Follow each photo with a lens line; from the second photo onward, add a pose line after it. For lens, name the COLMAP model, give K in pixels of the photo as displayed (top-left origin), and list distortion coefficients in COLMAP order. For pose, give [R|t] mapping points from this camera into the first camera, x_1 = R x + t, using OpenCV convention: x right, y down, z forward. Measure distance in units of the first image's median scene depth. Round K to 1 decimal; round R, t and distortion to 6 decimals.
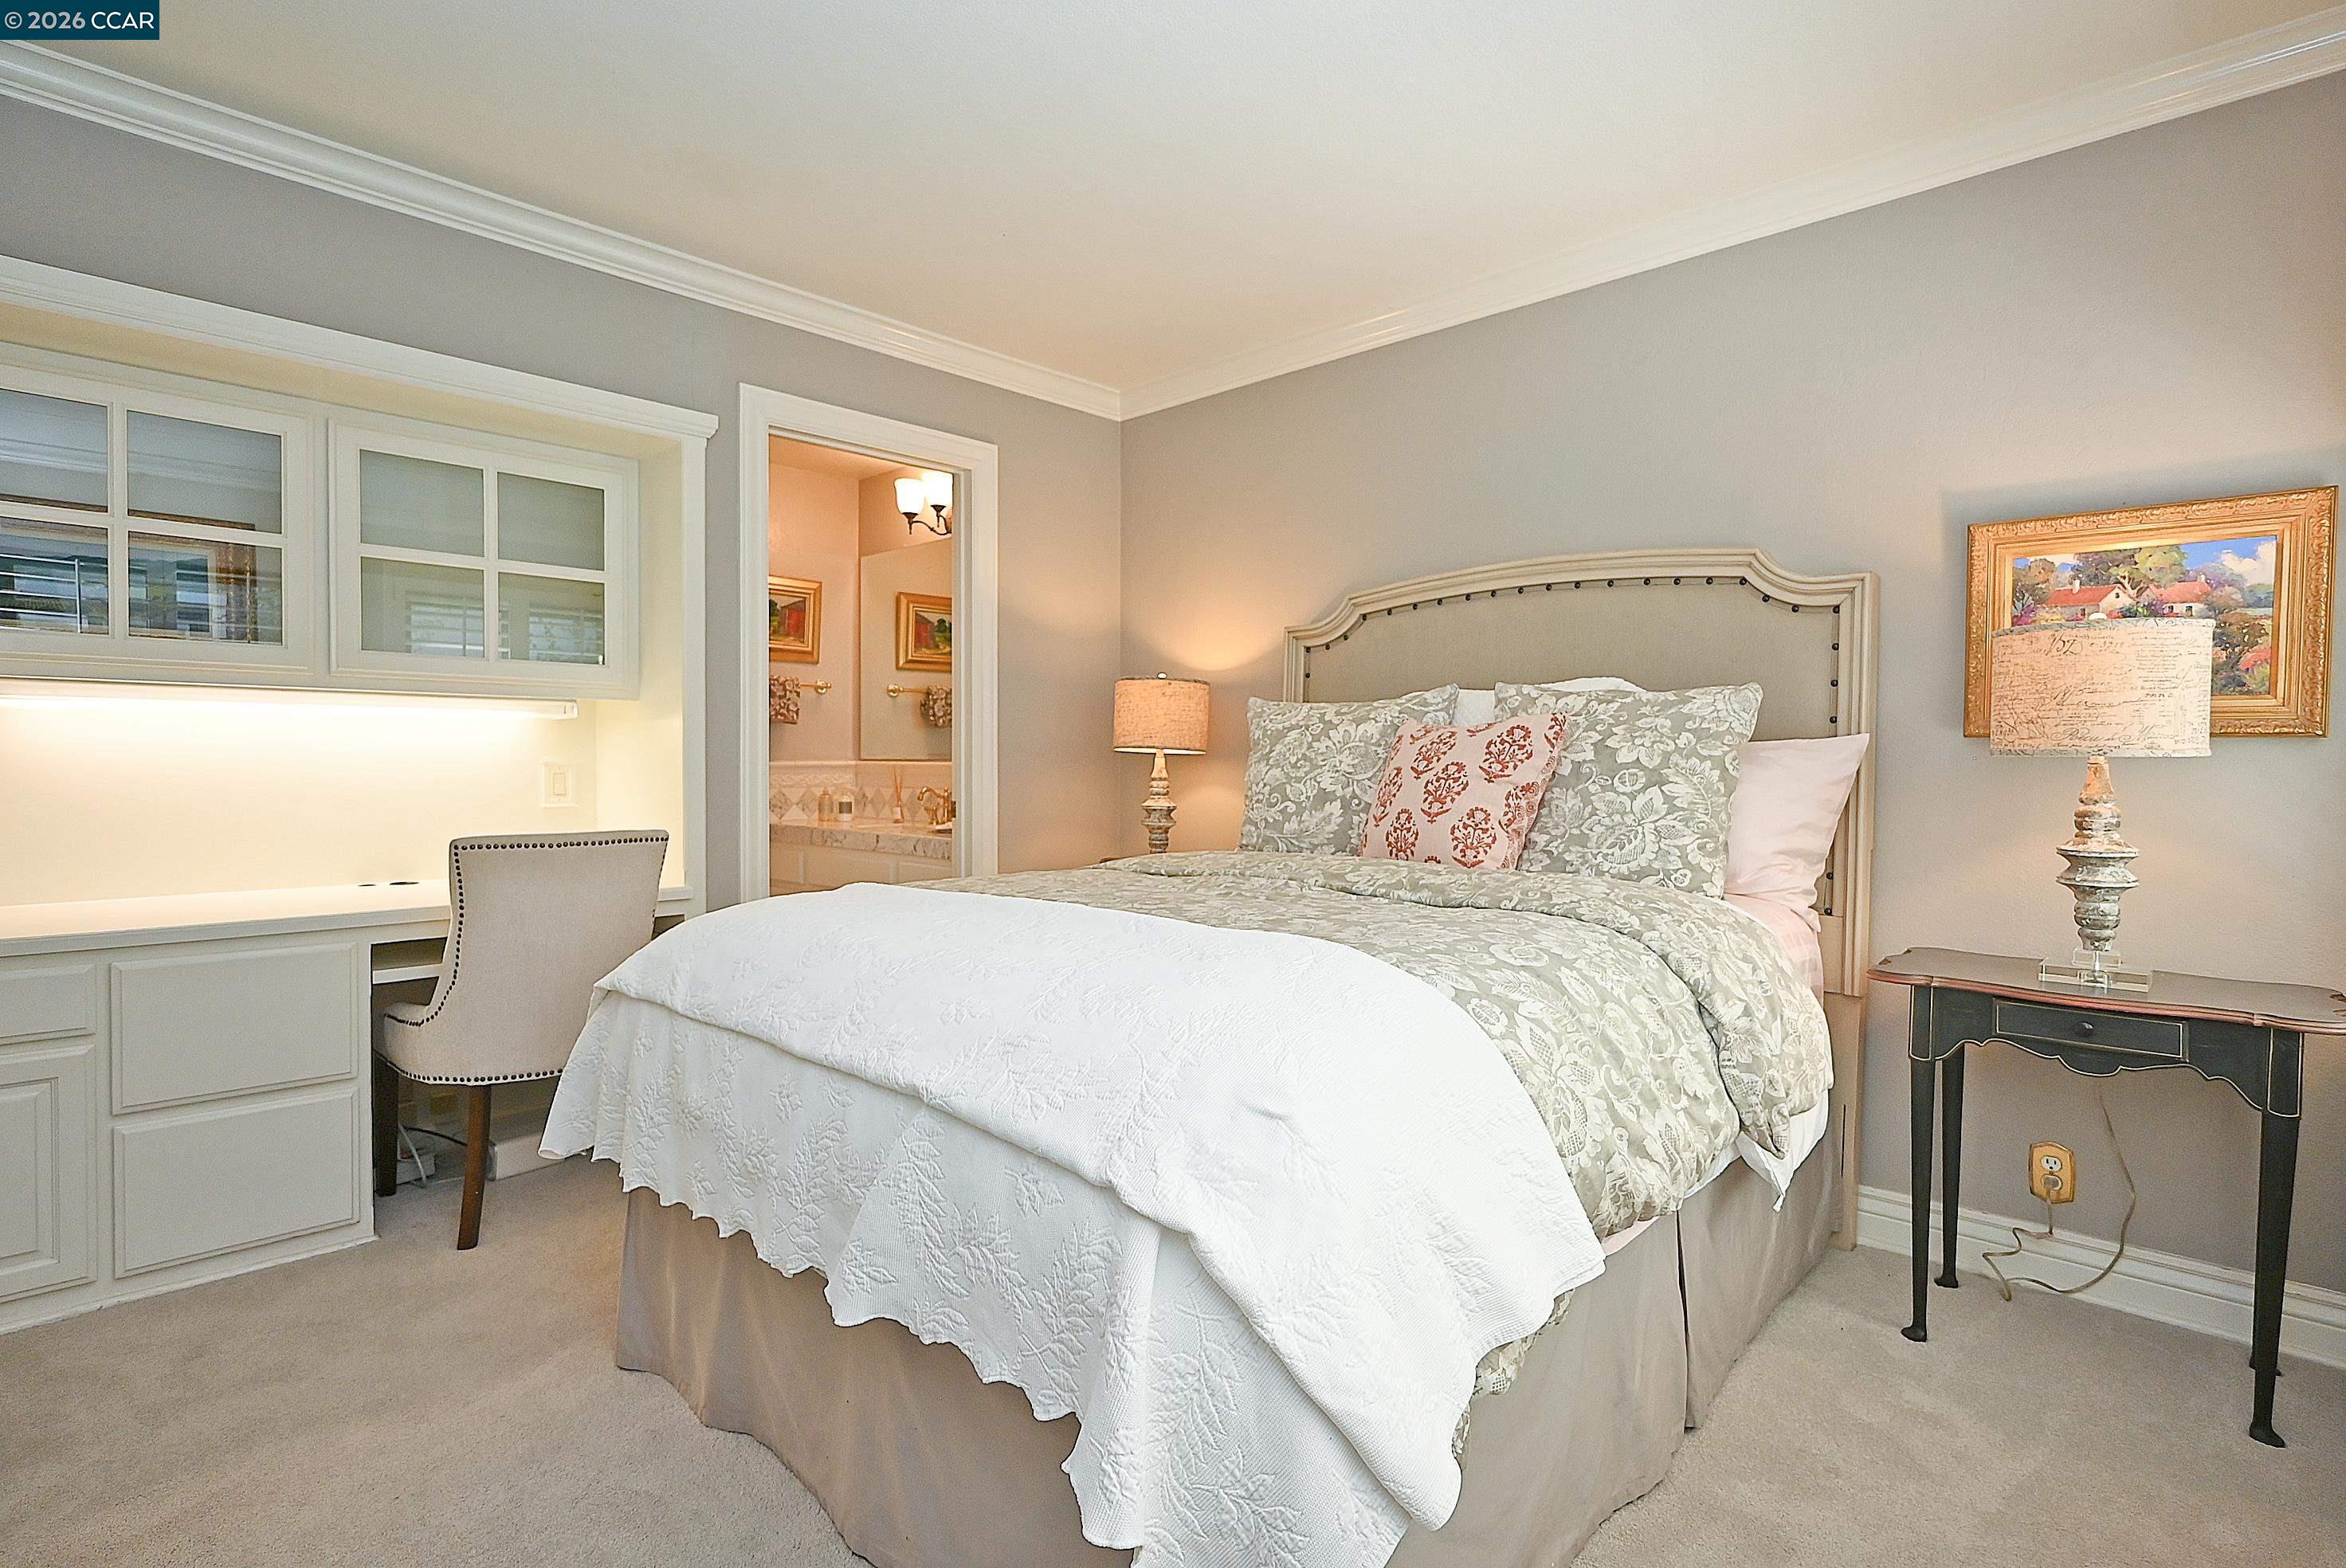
lens RADIAL K [[1163.4, 0, 1171.6], [0, 1163.4, 783.5], [0, 0, 1]] dist [-0.006041, 0.003045]
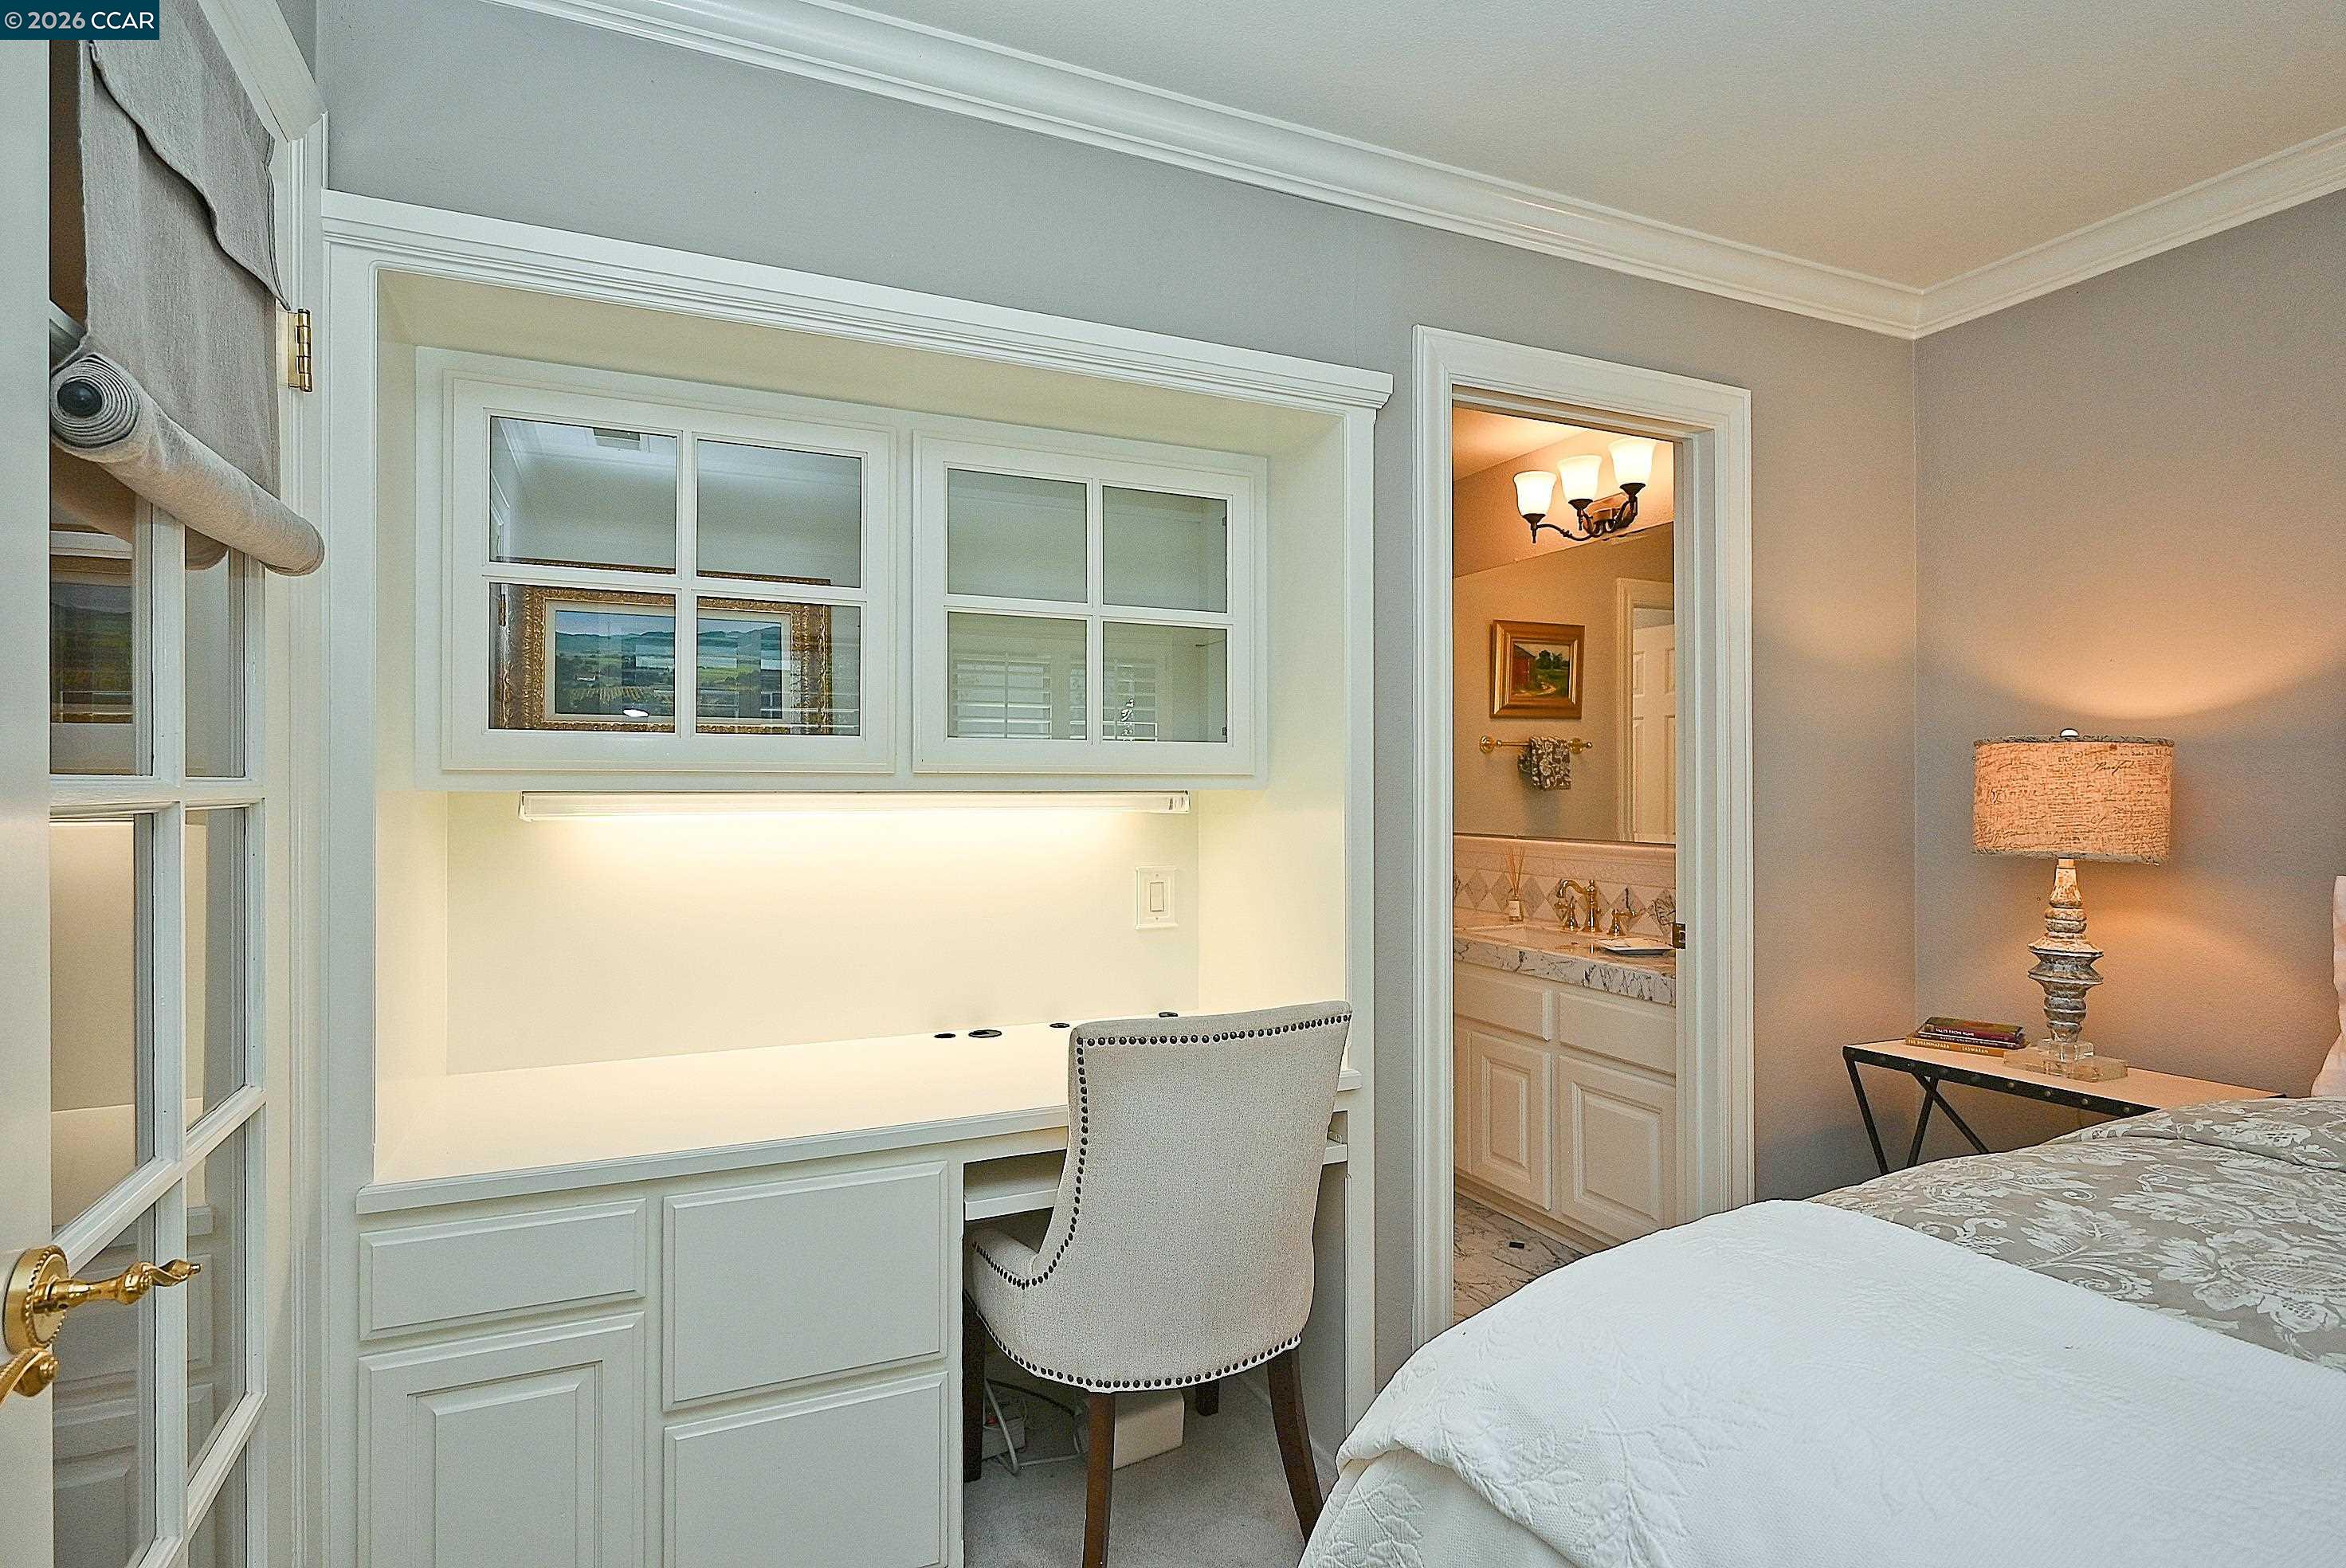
lens RADIAL K [[1163.4, 0, 1159.0], [0, 1163.4, 790.6], [0, 0, 1]] dist [-0.006041, 0.003045]
pose [[0.926263, -0.003390, -0.376863, -0.272750], [-0.003228, 0.999851, -0.016929, -0.063739], [0.376865, 0.016897, 0.926114, 0.338224]]
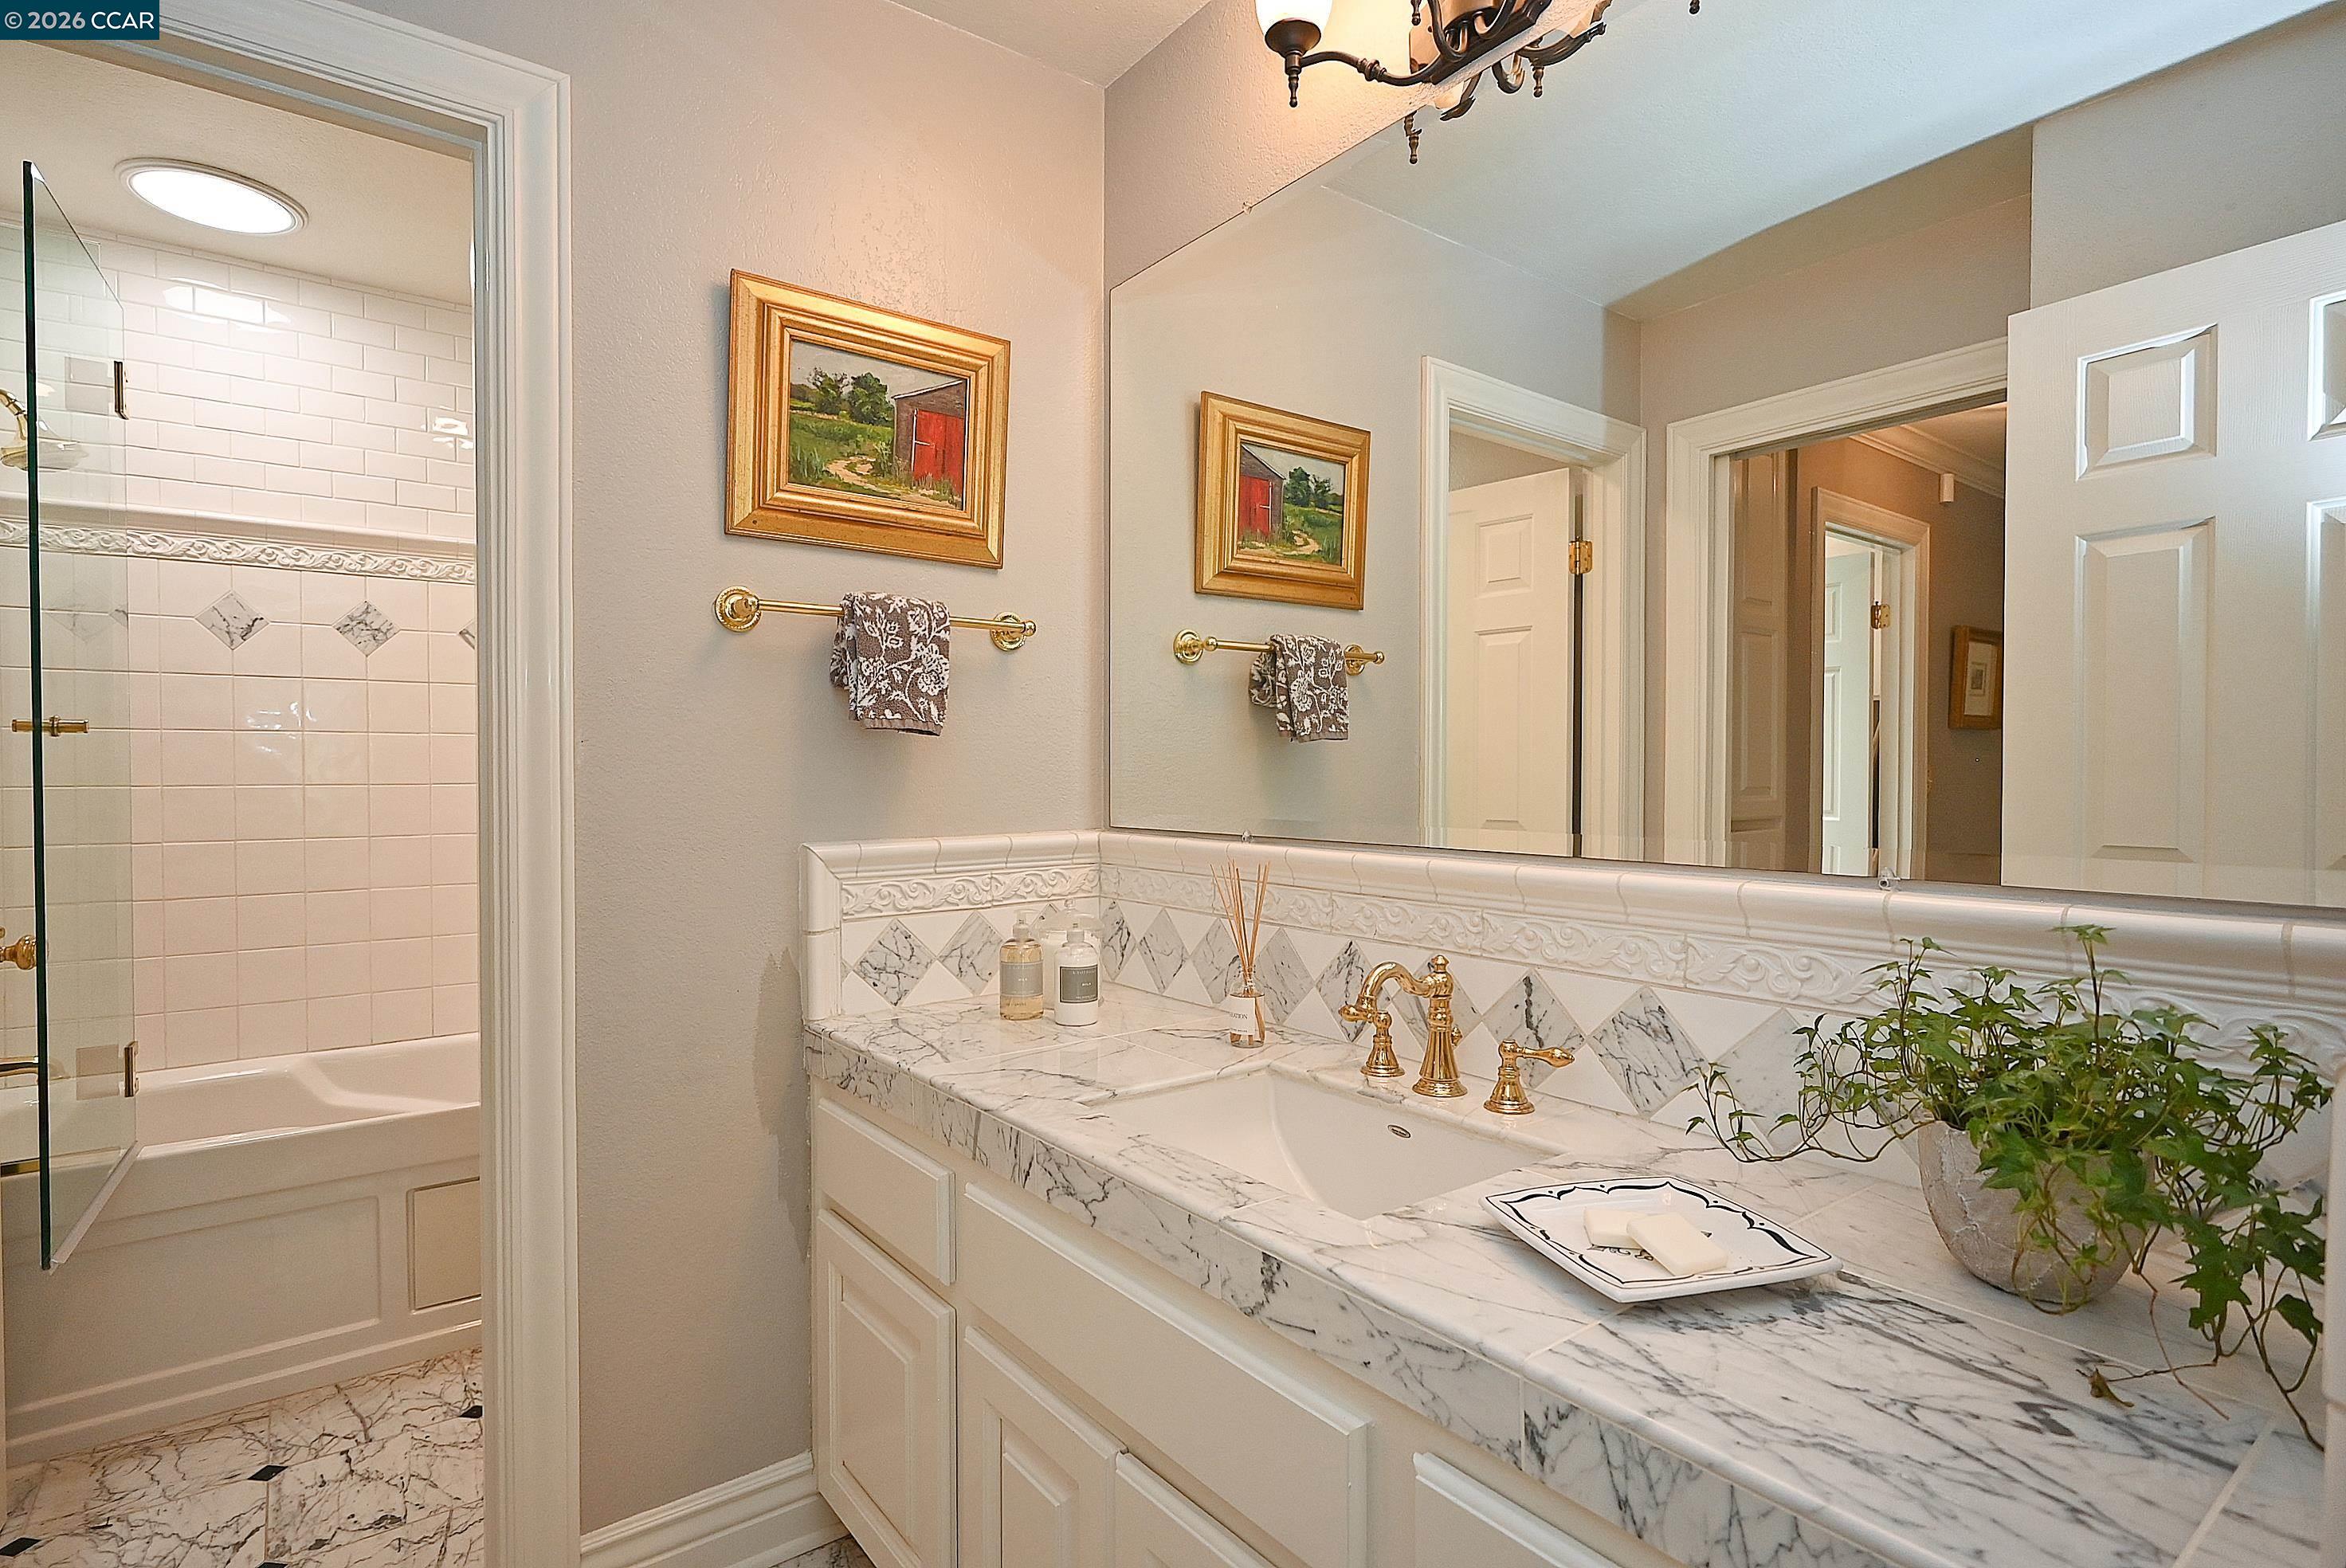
lens RADIAL K [[1163.4, 0, 1166.2], [0, 1163.4, 779.0], [0, 0, 1]] dist [-0.006041, 0.003045]
pose [[0.988281, -0.001756, -0.152635, -0.346269], [-0.000151, 0.999922, -0.012479, -0.056896], [0.152646, 0.012356, 0.988204, 1.138226]]
